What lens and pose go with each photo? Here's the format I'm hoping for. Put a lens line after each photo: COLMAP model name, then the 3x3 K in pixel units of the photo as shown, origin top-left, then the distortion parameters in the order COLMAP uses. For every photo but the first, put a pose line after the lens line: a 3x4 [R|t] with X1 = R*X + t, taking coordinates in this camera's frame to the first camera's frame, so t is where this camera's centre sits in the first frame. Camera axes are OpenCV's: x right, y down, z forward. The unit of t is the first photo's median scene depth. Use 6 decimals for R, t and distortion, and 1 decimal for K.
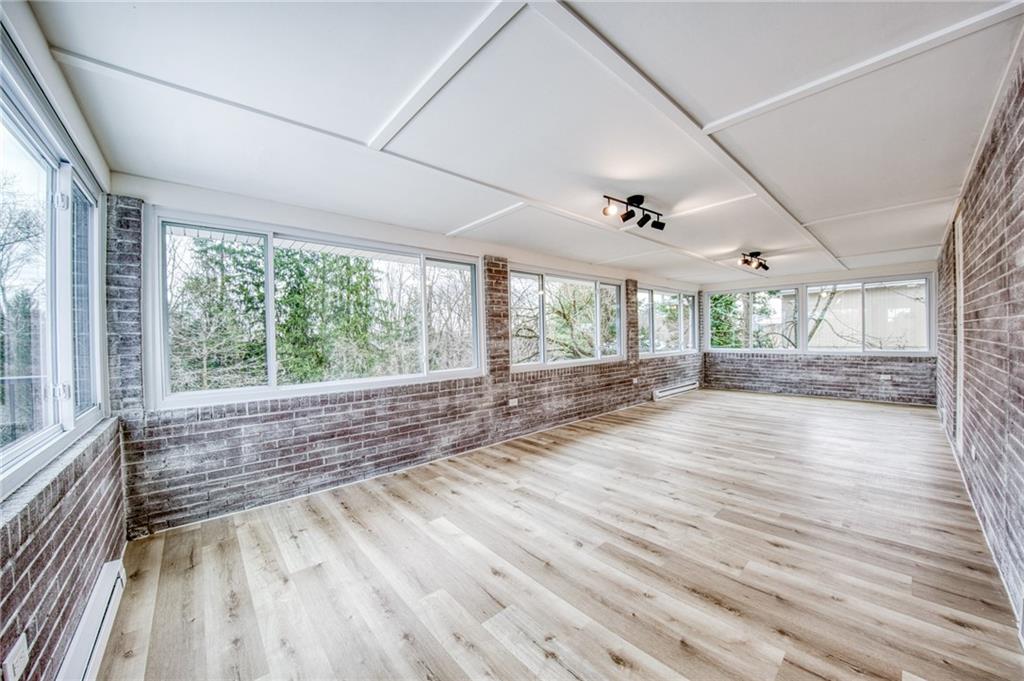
lens RADIAL K [[370.9, 0, 513.9], [0, 370.9, 340.4], [0, 0, 1]] dist [-0.007707, -0.006460]
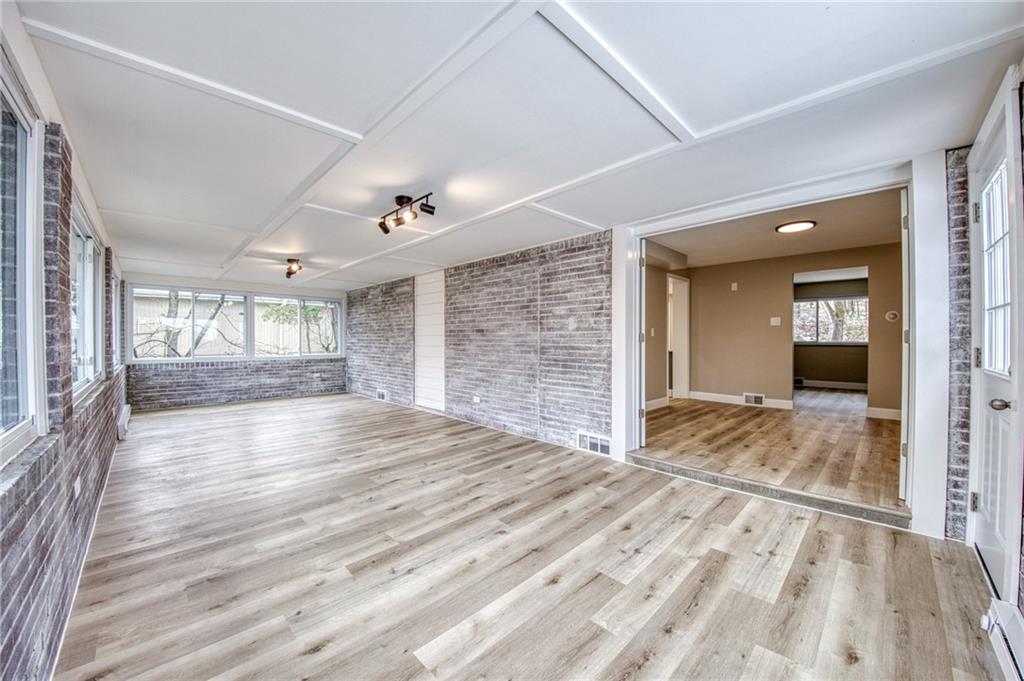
lens RADIAL K [[370.9, 0, 510.0], [0, 370.9, 337.8], [0, 0, 1]] dist [-0.007707, -0.006460]
pose [[-0.048498, 0.022338, 0.998573, -0.389118], [0.013347, 0.999675, -0.021714, 0.008040], [-0.998734, 0.012275, -0.048780, 0.445224]]
